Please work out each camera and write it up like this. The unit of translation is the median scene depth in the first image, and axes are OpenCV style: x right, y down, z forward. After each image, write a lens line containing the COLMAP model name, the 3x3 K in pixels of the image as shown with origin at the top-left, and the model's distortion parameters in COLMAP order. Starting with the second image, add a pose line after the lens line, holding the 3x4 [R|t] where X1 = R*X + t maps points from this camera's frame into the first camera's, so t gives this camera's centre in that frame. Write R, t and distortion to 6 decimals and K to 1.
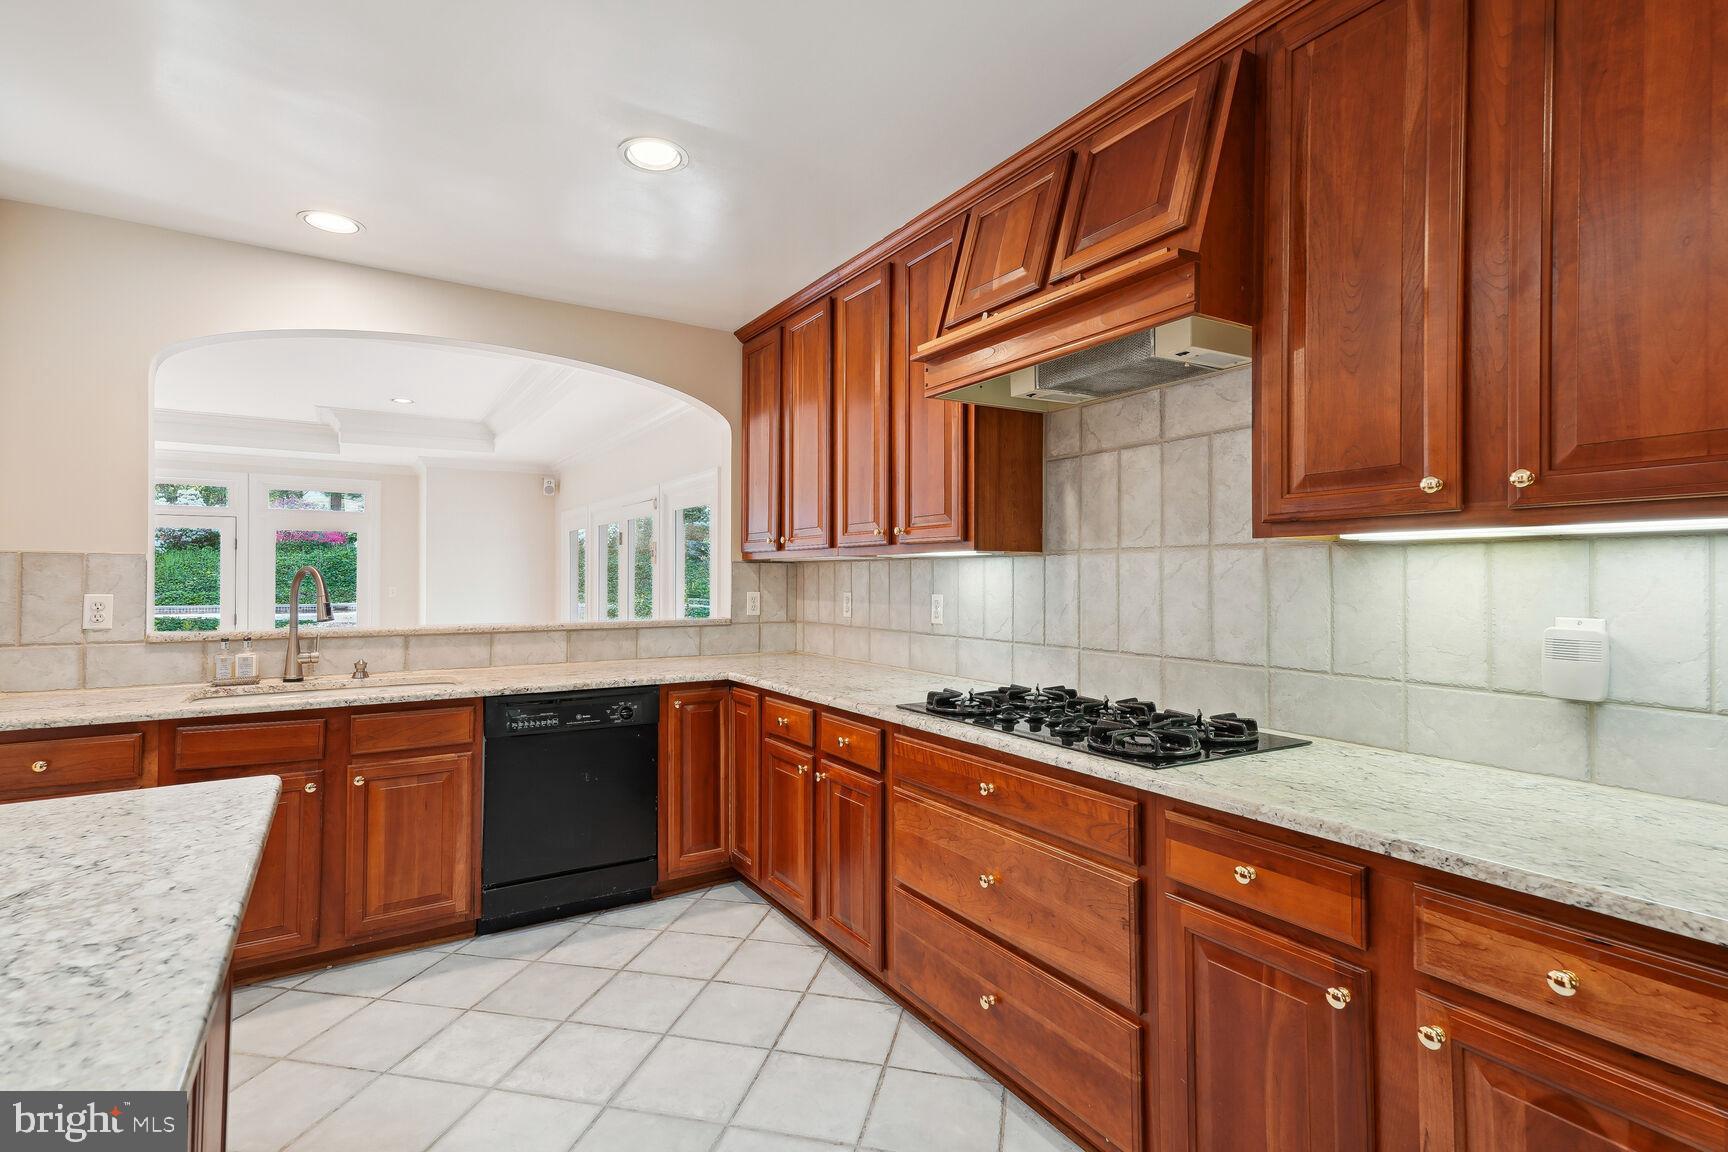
lens RADIAL K [[816.1, 0, 855.4], [0, 816.1, 572.6], [0, 0, 1]] dist [0.046119, -0.001293]
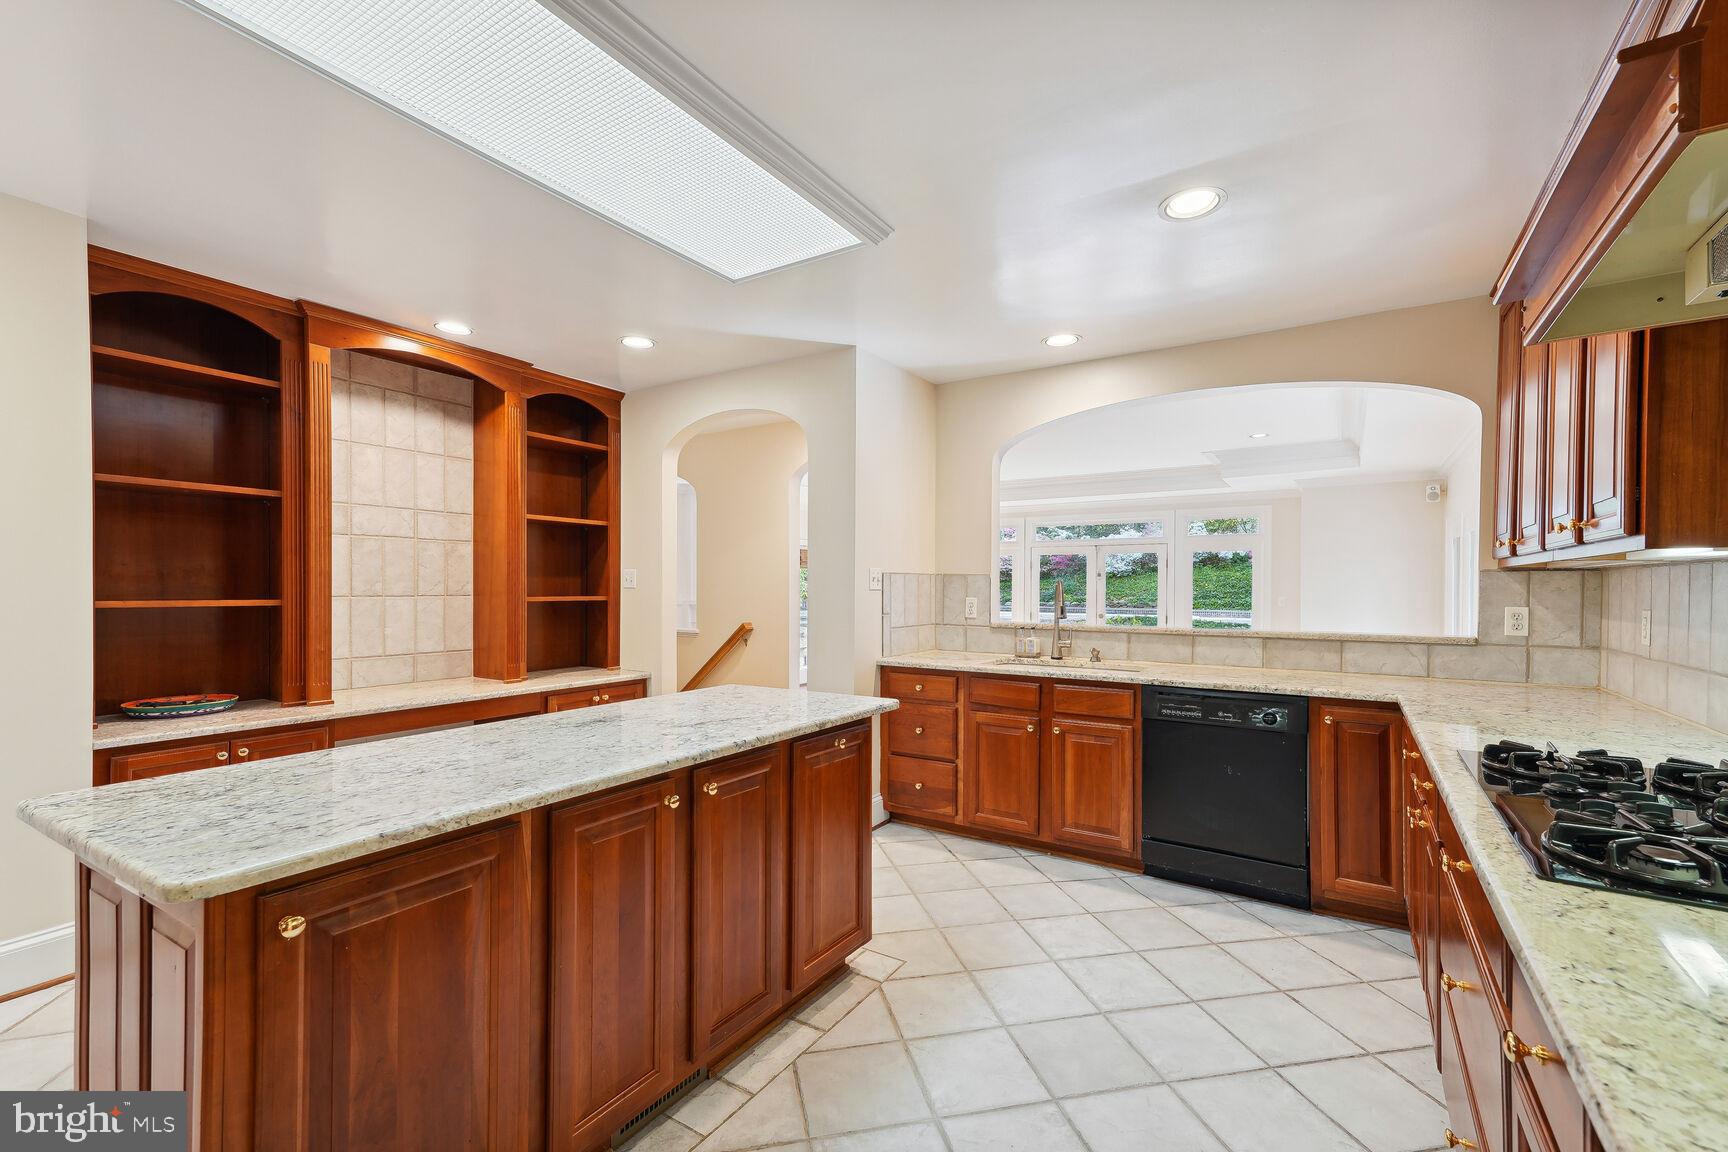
lens RADIAL K [[740.6, 0, 866.3], [0, 740.6, 593.2], [0, 0, 1]] dist [0.000545, 0.000853]
pose [[0.433176, 0.008071, -0.901273, 0.394374], [0.003276, 0.999939, 0.010528, 0.000193], [0.901304, -0.007513, 0.433123, 0.152533]]
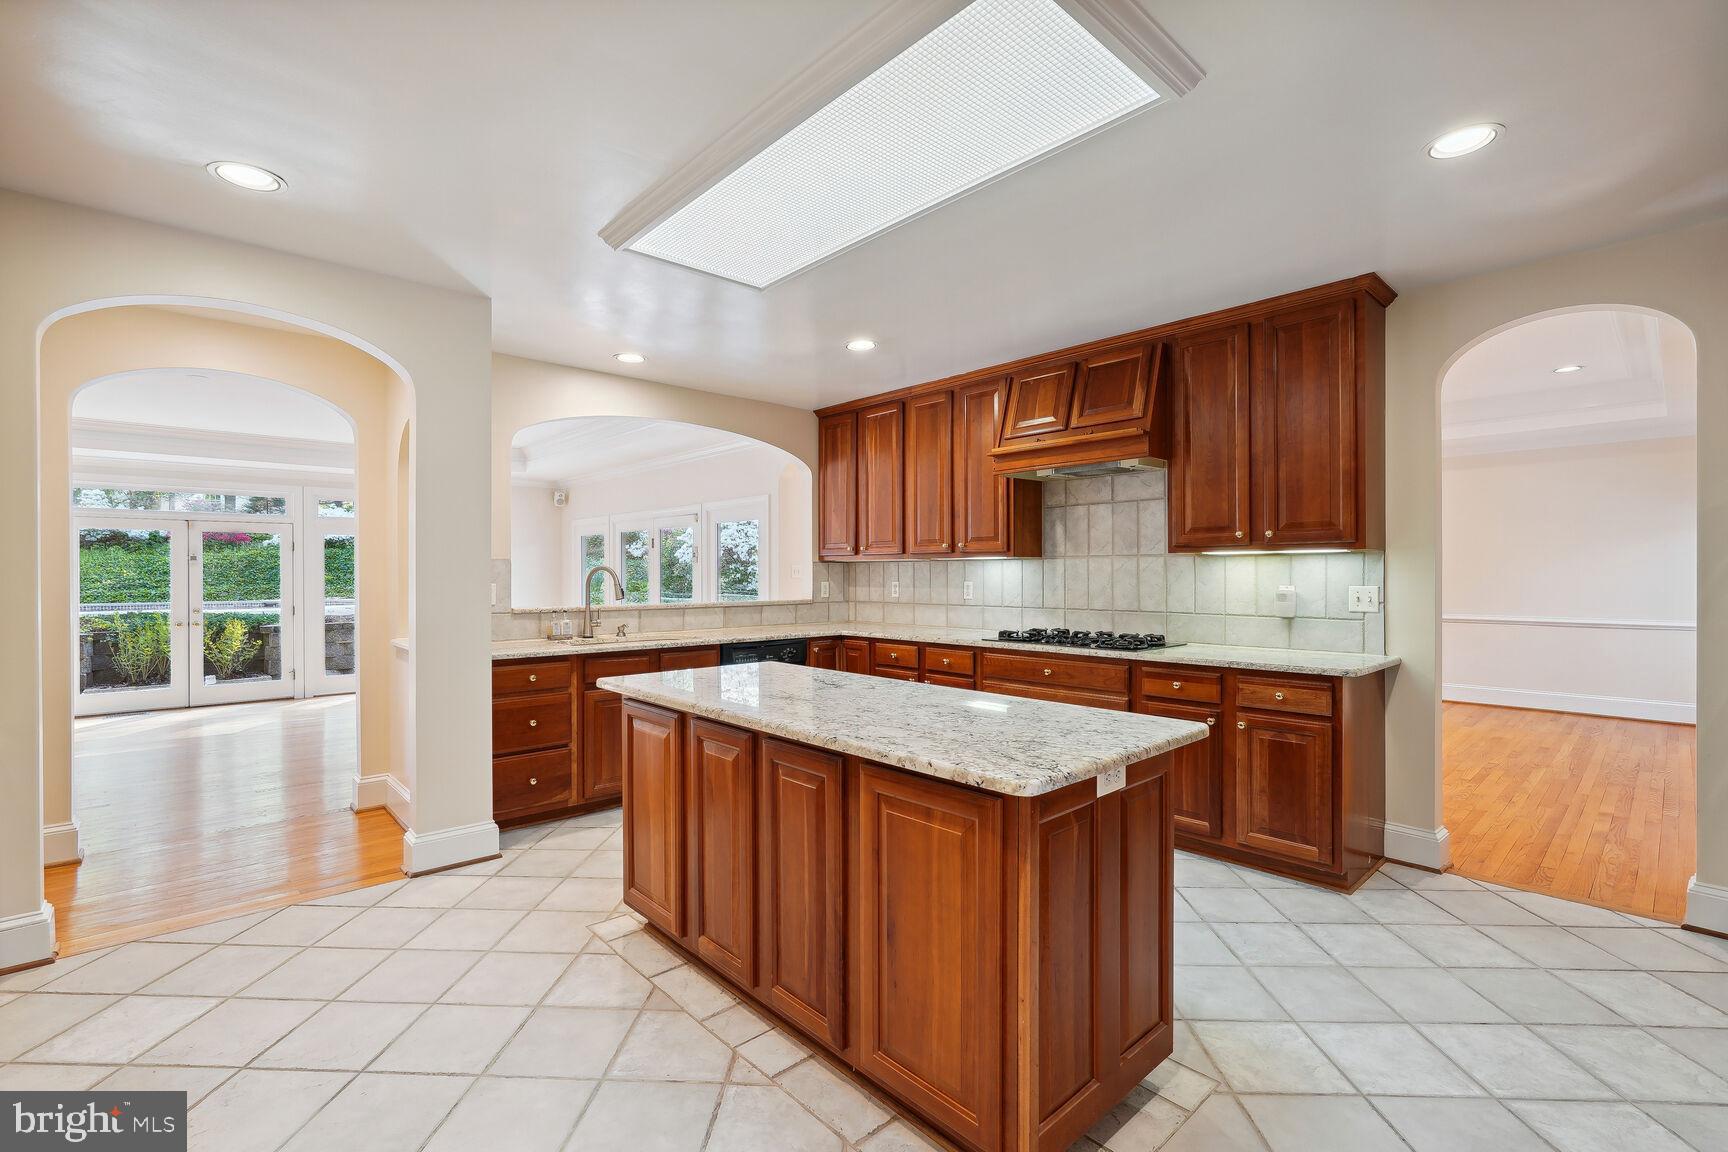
lens RADIAL K [[740.6, 0, 866.3], [0, 740.6, 578.3], [0, 0, 1]] dist [0.000545, 0.000853]
pose [[0.982234, -0.004943, 0.187596, -0.467243], [0.002678, 0.999920, 0.012325, 0.000383], [-0.187642, -0.011604, 0.982169, -0.553776]]
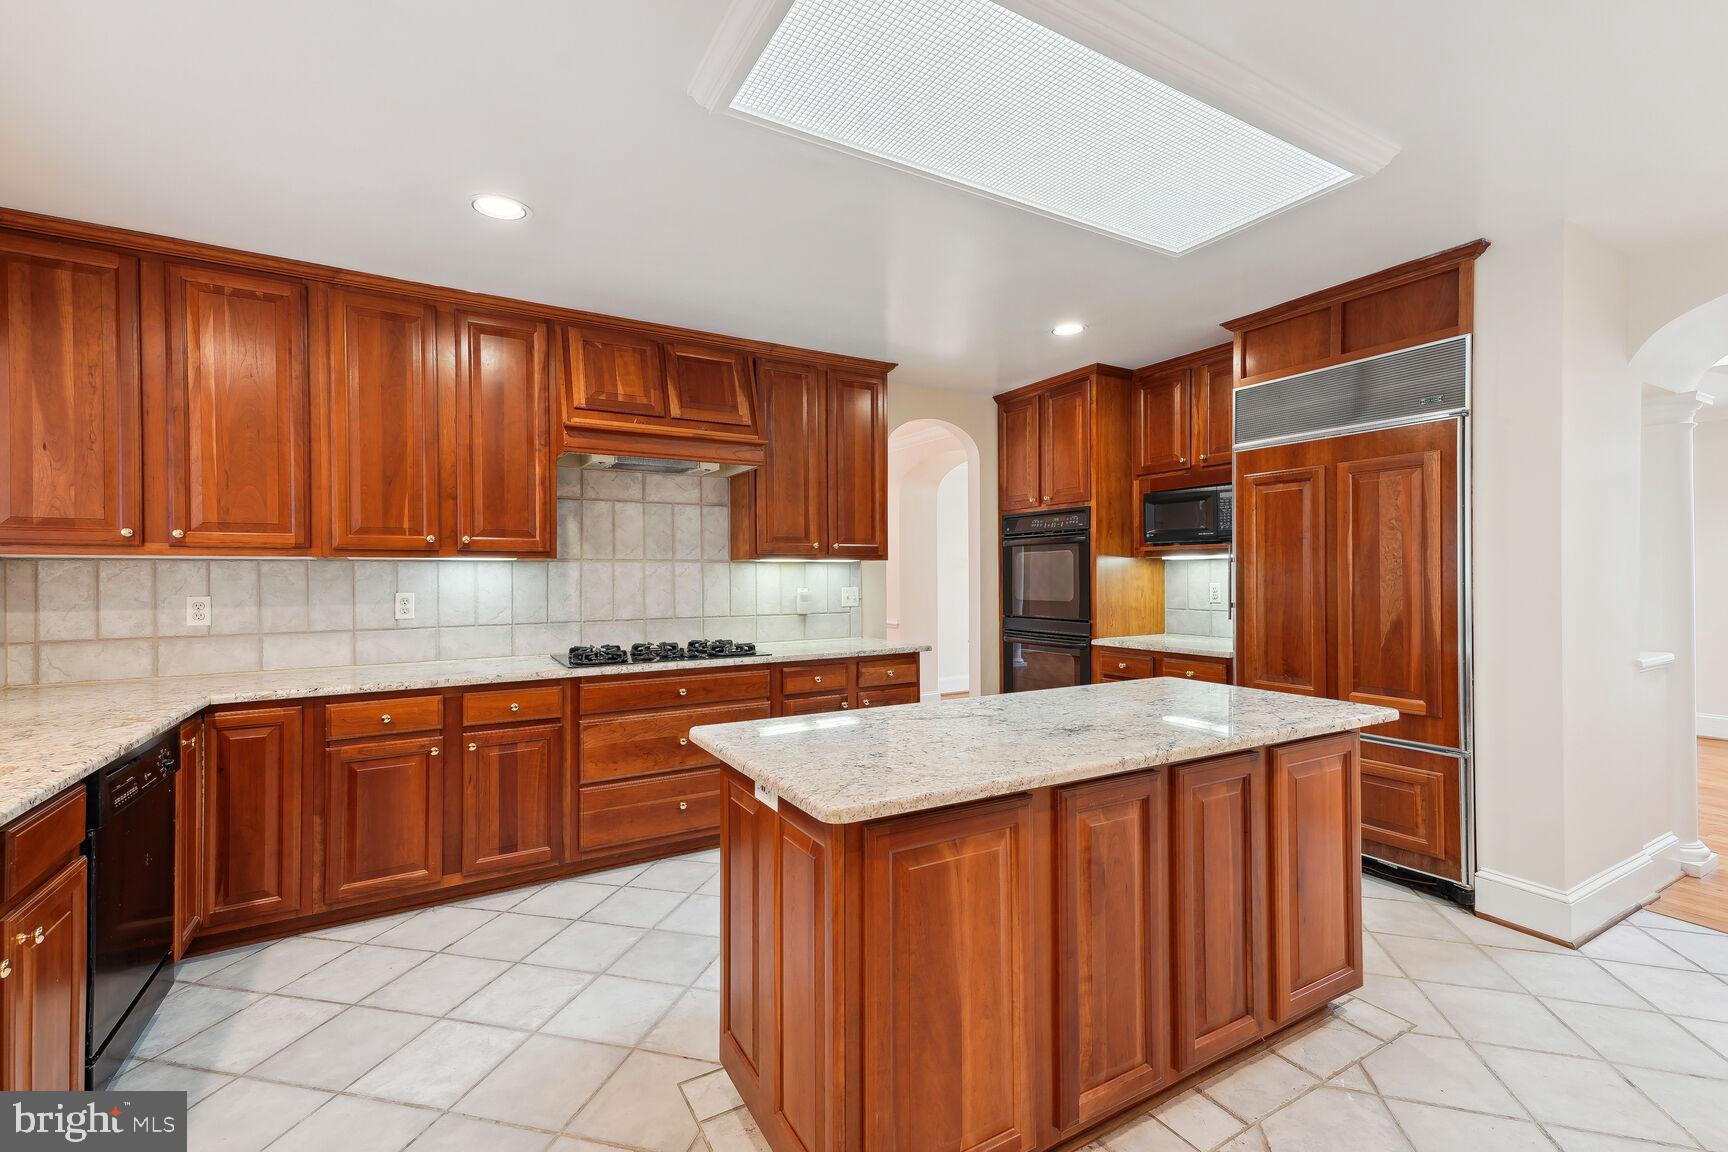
lens RADIAL K [[740.6, 0, 853.3], [0, 740.6, 575.7], [0, 0, 1]] dist [0.000545, 0.000853]
pose [[0.029085, -0.001133, 0.999576, -1.069185], [-0.000396, 0.999999, 0.001145, 0.002091], [-0.999577, -0.000429, 0.029085, 0.412127]]
